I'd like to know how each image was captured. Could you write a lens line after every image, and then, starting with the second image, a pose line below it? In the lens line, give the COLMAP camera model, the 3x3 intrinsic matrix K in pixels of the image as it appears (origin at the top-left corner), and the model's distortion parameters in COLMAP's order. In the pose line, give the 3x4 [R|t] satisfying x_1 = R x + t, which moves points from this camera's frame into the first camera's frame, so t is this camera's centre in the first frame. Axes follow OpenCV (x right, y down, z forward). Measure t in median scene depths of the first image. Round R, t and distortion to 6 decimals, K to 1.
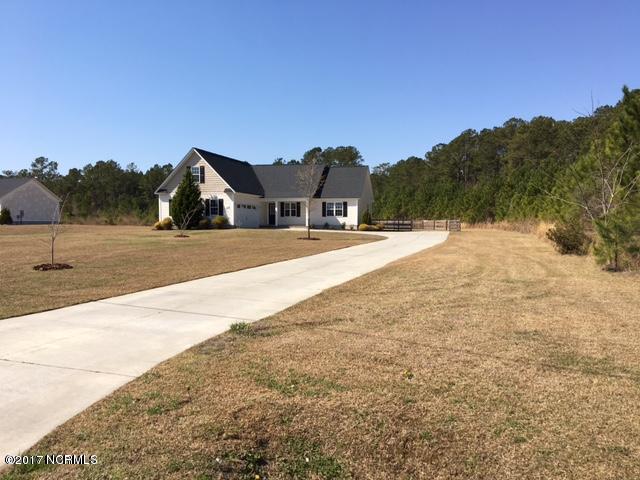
lens RADIAL K [[537.7, 0, 315.6], [0, 537.7, 239.6], [0, 0, 1]] dist [0.061680, -0.092803]
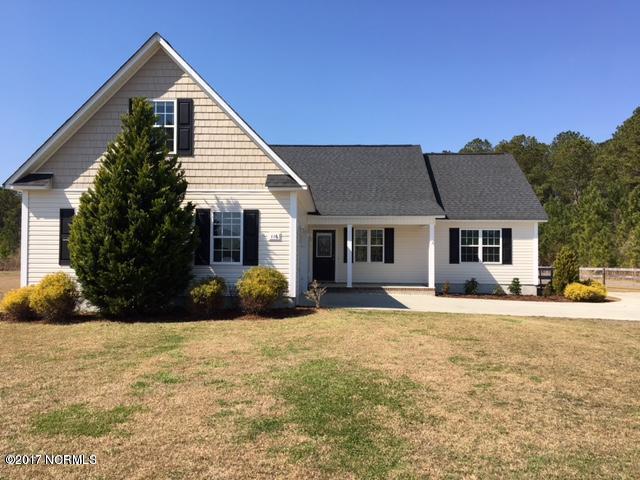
lens RADIAL K [[537.7, 0, 320.0], [0, 537.7, 240.0], [0, 0, 1]] dist [0.061680, -0.092803]
pose [[0.970723, 0.011345, 0.239933, -0.188958], [0.003931, 0.998000, -0.063096, -0.035447], [-0.240169, 0.062192, 0.968737, 0.629979]]
